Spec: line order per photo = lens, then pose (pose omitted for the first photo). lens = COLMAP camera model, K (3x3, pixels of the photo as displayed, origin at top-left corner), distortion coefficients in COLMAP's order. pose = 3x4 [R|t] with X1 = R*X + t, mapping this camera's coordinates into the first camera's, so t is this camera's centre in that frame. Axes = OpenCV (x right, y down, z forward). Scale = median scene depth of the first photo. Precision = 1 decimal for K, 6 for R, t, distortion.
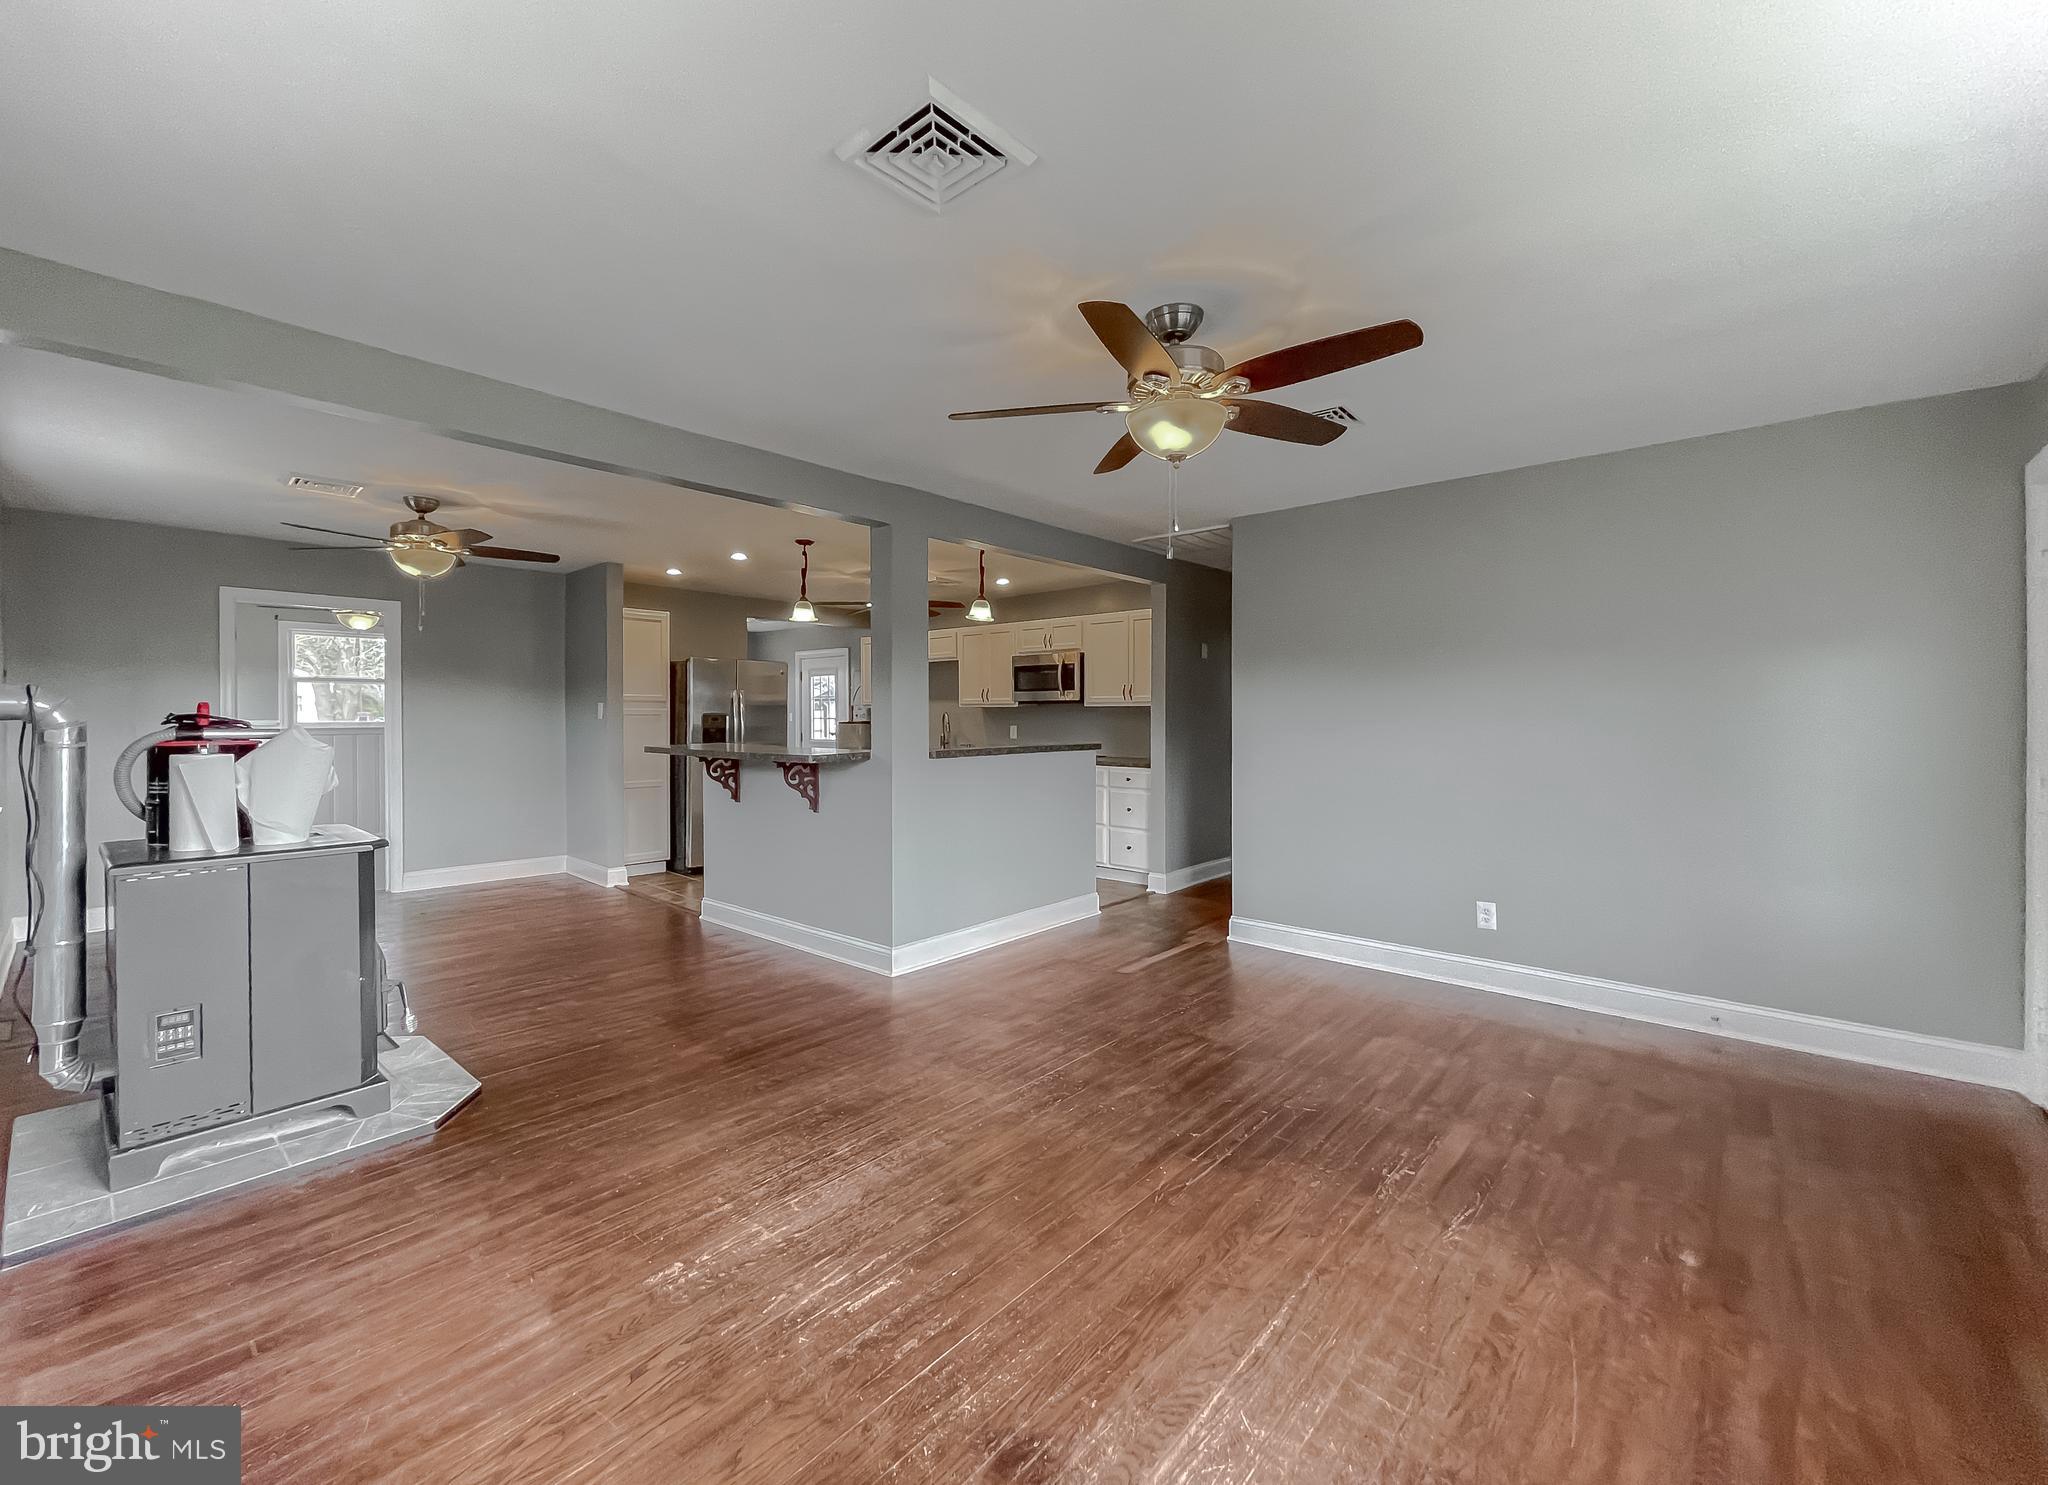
lens RADIAL K [[843.6, 0, 1009.7], [0, 843.6, 720.4], [0, 0, 1]] dist [0.000750, 0.000250]
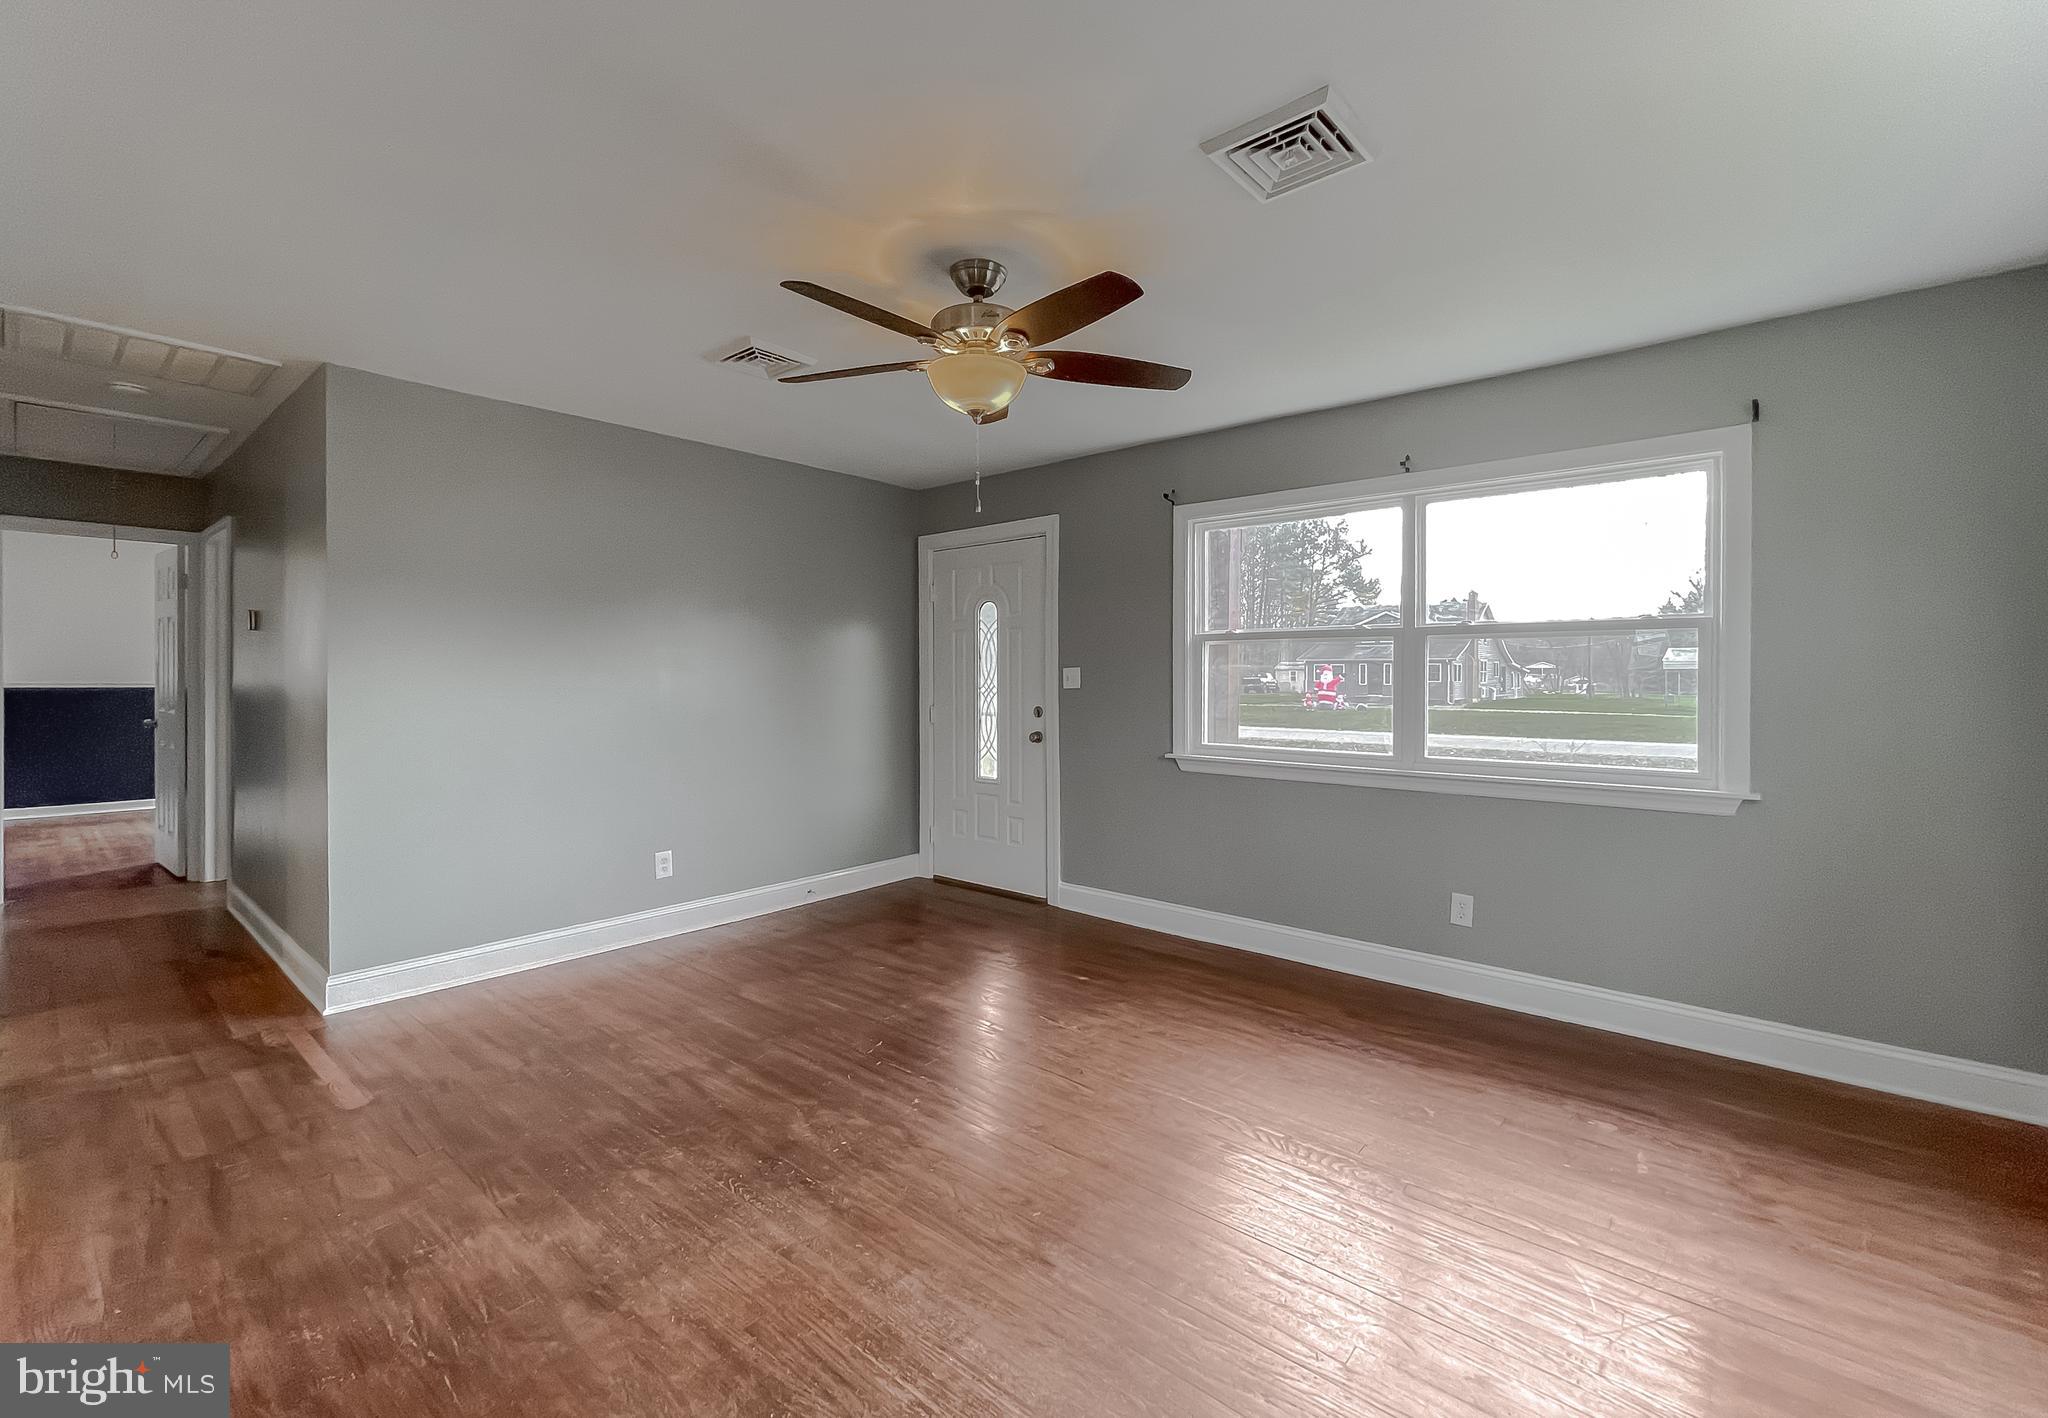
lens RADIAL K [[869.9, 0, 1032.8], [0, 869.9, 678.4], [0, 0, 1]] dist [-0.003044, -0.000252]
pose [[-0.030352, -0.002358, 0.999536, -0.726097], [0.004352, 0.999987, 0.002492, 0.004565], [-0.999530, 0.004426, -0.030341, 0.833300]]
